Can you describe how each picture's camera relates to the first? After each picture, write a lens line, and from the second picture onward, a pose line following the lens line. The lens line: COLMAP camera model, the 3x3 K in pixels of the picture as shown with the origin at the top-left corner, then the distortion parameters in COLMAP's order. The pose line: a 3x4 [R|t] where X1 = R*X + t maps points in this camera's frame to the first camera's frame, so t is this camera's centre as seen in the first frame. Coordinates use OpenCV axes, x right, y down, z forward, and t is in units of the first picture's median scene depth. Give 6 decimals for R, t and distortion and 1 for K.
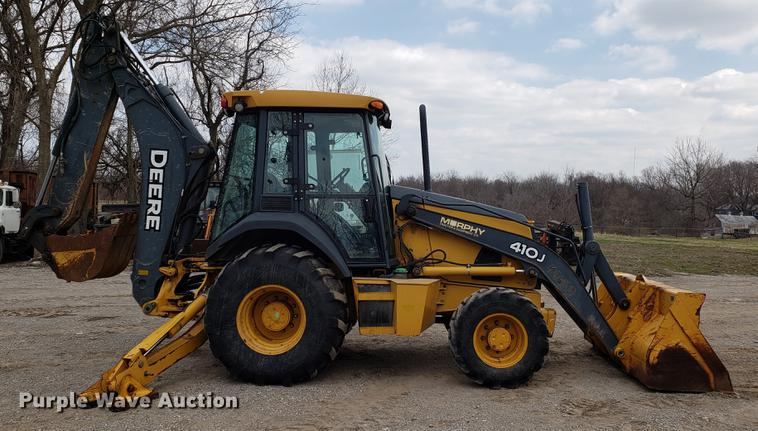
lens RADIAL K [[669.7, 0, 380.4], [0, 669.7, 197.3], [0, 0, 1]] dist [0.037041, -0.039333]
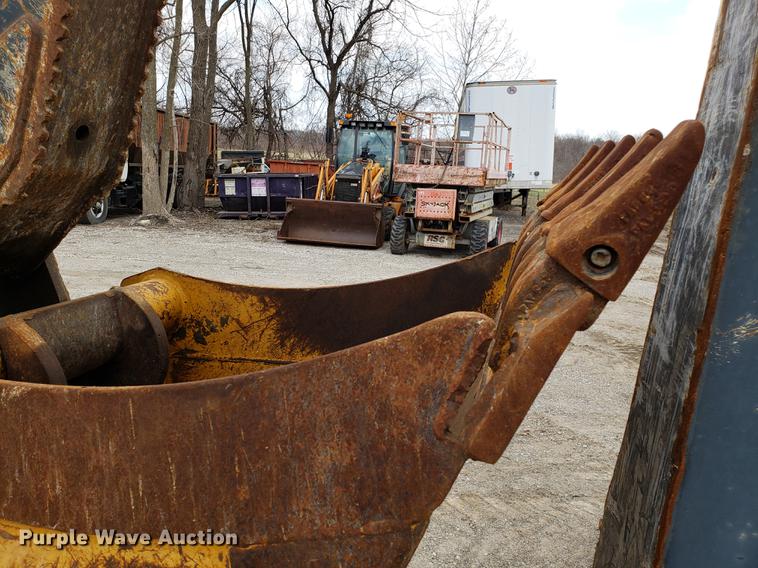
lens RADIAL K [[601.0, 0, 356.0], [0, 601.0, 284.7], [0, 0, 1]] dist [0.031572, -0.029688]
pose [[0.984197, 0.066406, -0.164153, -0.392226], [-0.029701, 0.975793, 0.216670, 0.025088], [0.174567, -0.208371, 0.962345, 0.926388]]
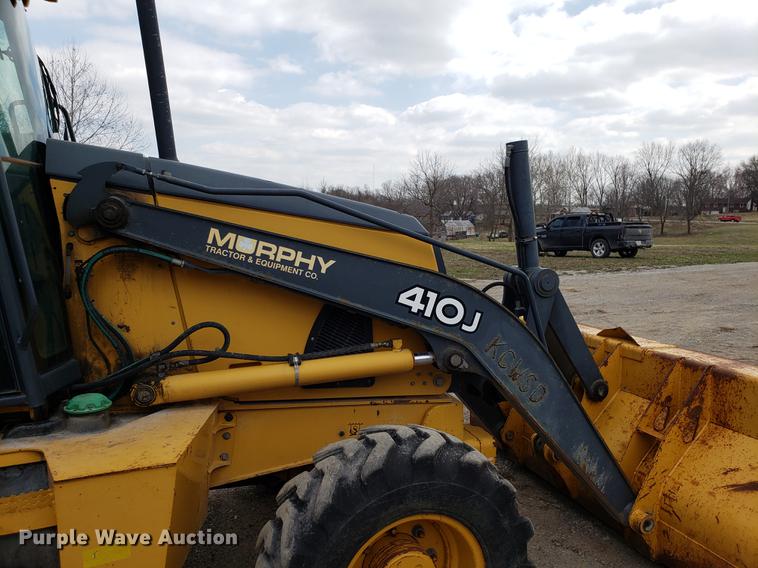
lens RADIAL K [[601.0, 0, 375.8], [0, 601.0, 284.5], [0, 0, 1]] dist [0.031572, -0.029688]
pose [[0.933250, -0.068133, 0.352707, 0.054216], [0.024832, 0.991736, 0.125872, 0.019145], [-0.358369, -0.108711, 0.927229, 0.615716]]
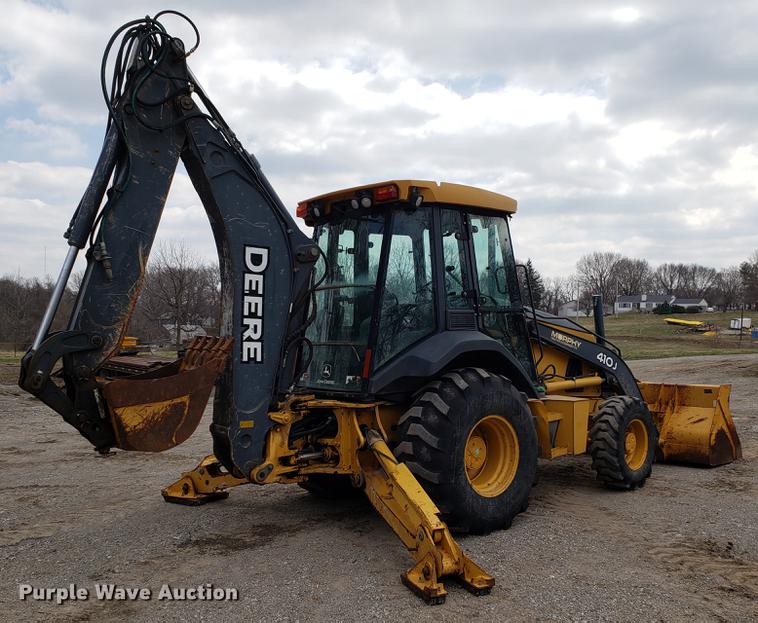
lens RADIAL K [[772.4, 0, 387.6], [0, 772.4, 329.7], [0, 0, 1]] dist [0.078027, 0.000000]
pose [[0.703593, -0.027398, 0.710075, -0.808604], [0.006116, 0.999453, 0.032503, -0.009956], [-0.710577, -0.018526, 0.703376, 0.339050]]
